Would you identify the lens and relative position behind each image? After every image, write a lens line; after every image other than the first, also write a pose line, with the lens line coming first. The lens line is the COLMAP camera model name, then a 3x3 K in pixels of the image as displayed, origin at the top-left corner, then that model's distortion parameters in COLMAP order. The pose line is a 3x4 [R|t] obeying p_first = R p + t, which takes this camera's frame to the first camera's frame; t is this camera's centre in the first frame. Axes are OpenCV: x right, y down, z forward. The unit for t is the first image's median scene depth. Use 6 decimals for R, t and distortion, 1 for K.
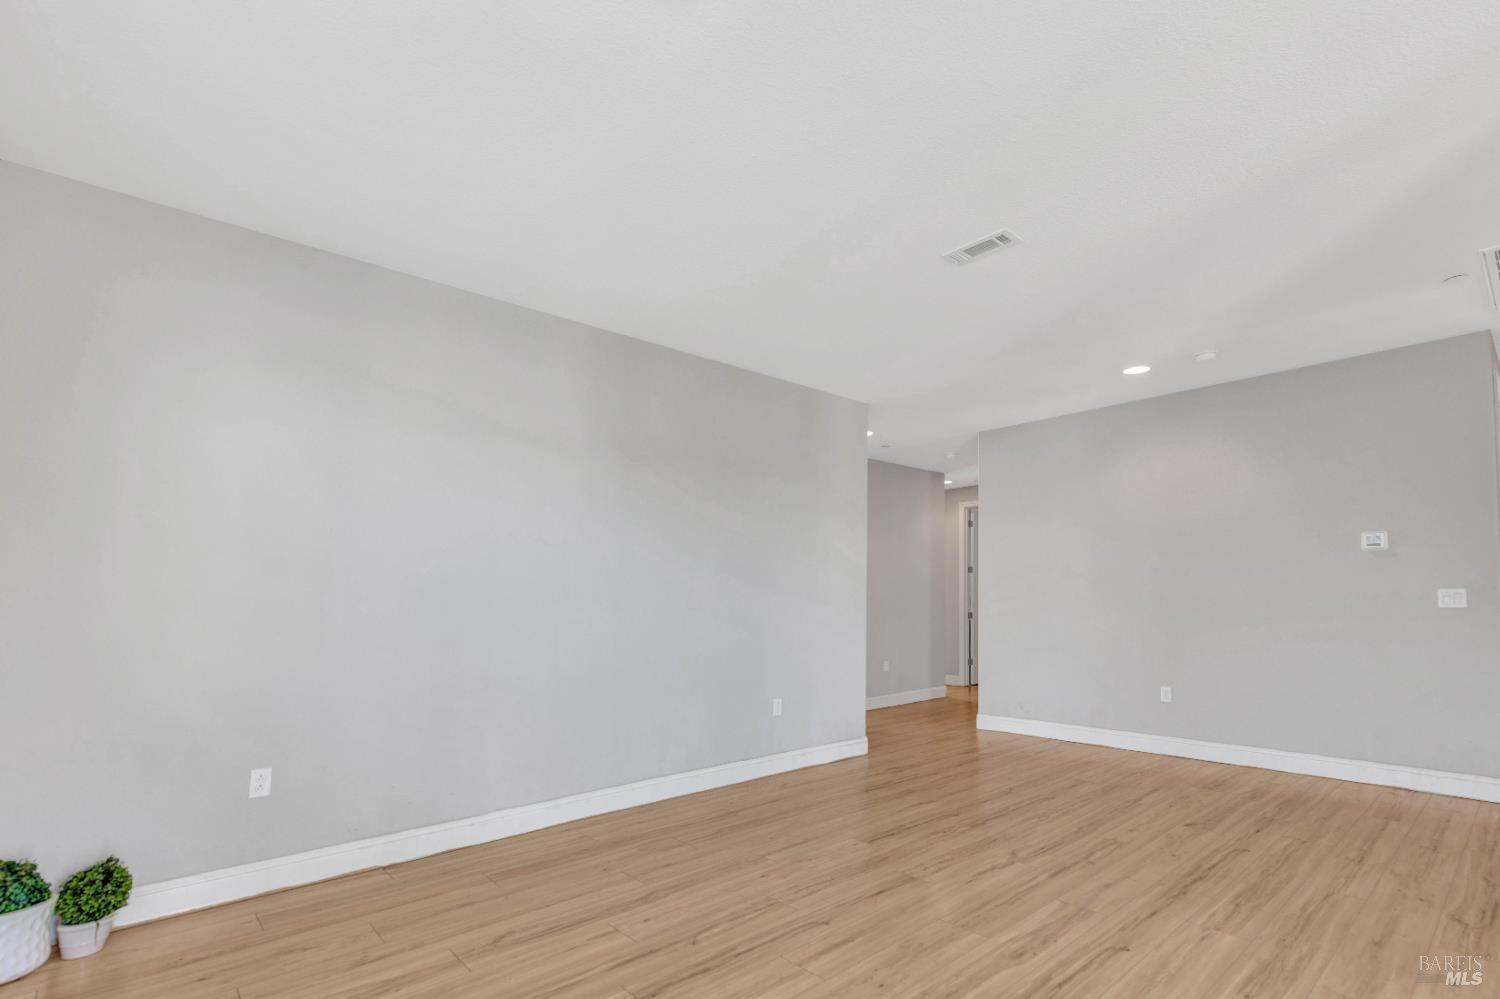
lens RADIAL K [[679.6, 0, 755.5], [0, 679.6, 500.6], [0, 0, 1]] dist [0.011842, -0.000381]
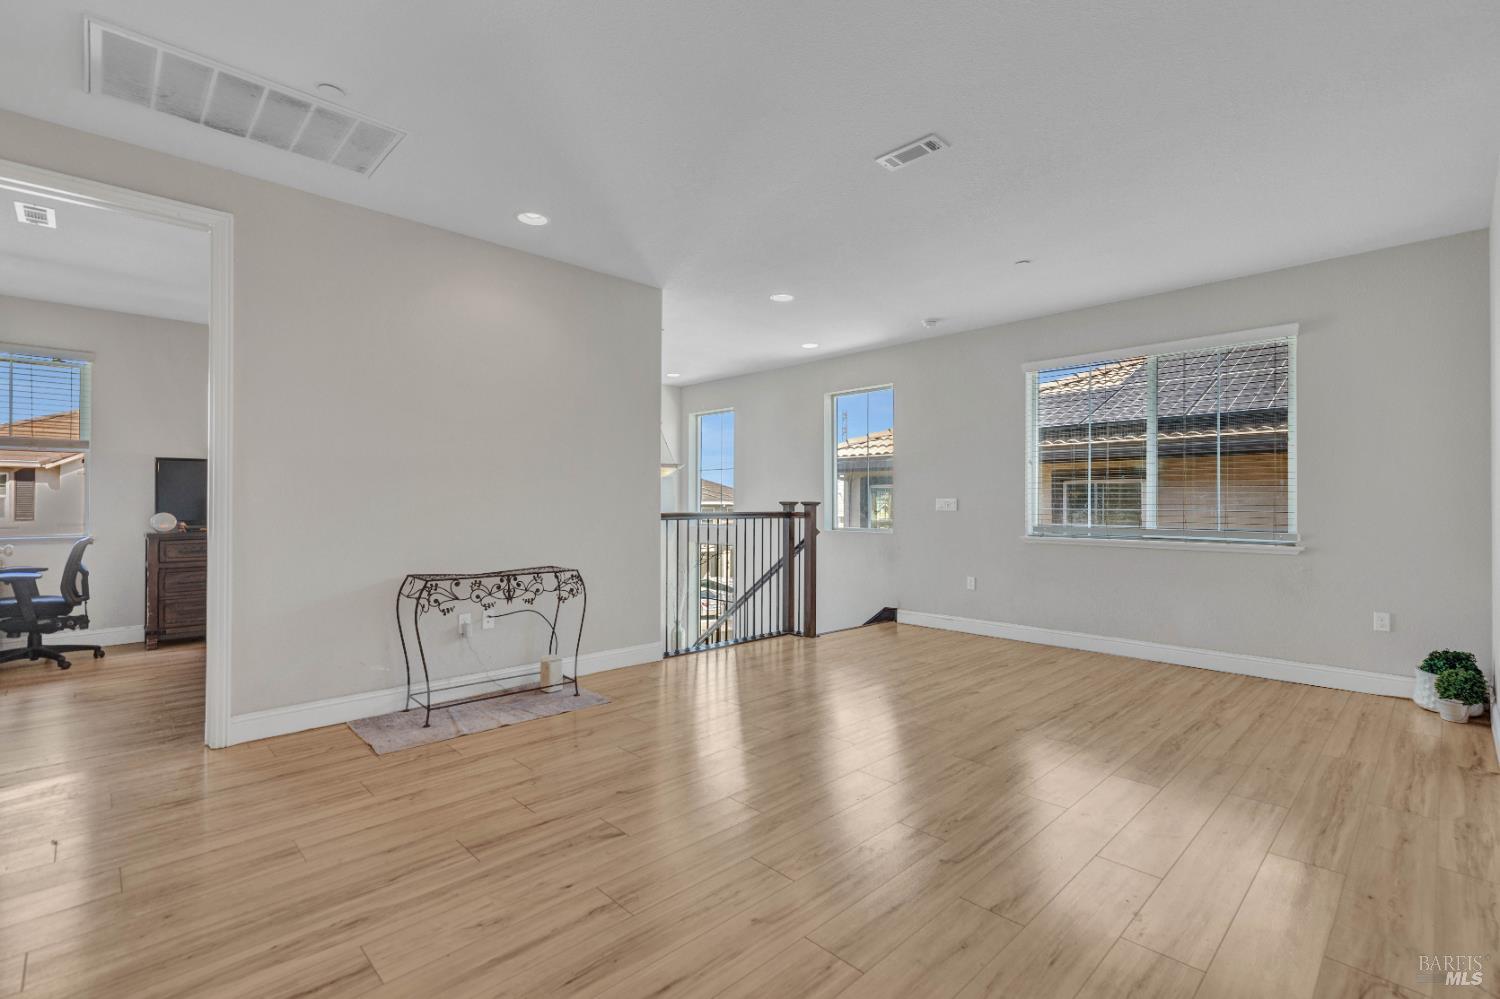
lens RADIAL K [[679.6, 0, 755.5], [0, 679.6, 500.6], [0, 0, 1]] dist [0.011842, -0.000381]
pose [[-0.997791, 0.003055, -0.066360, 0.636494], [0.013036, 0.988526, -0.150490, 0.288562], [0.065138, -0.151023, -0.986382, 2.072151]]
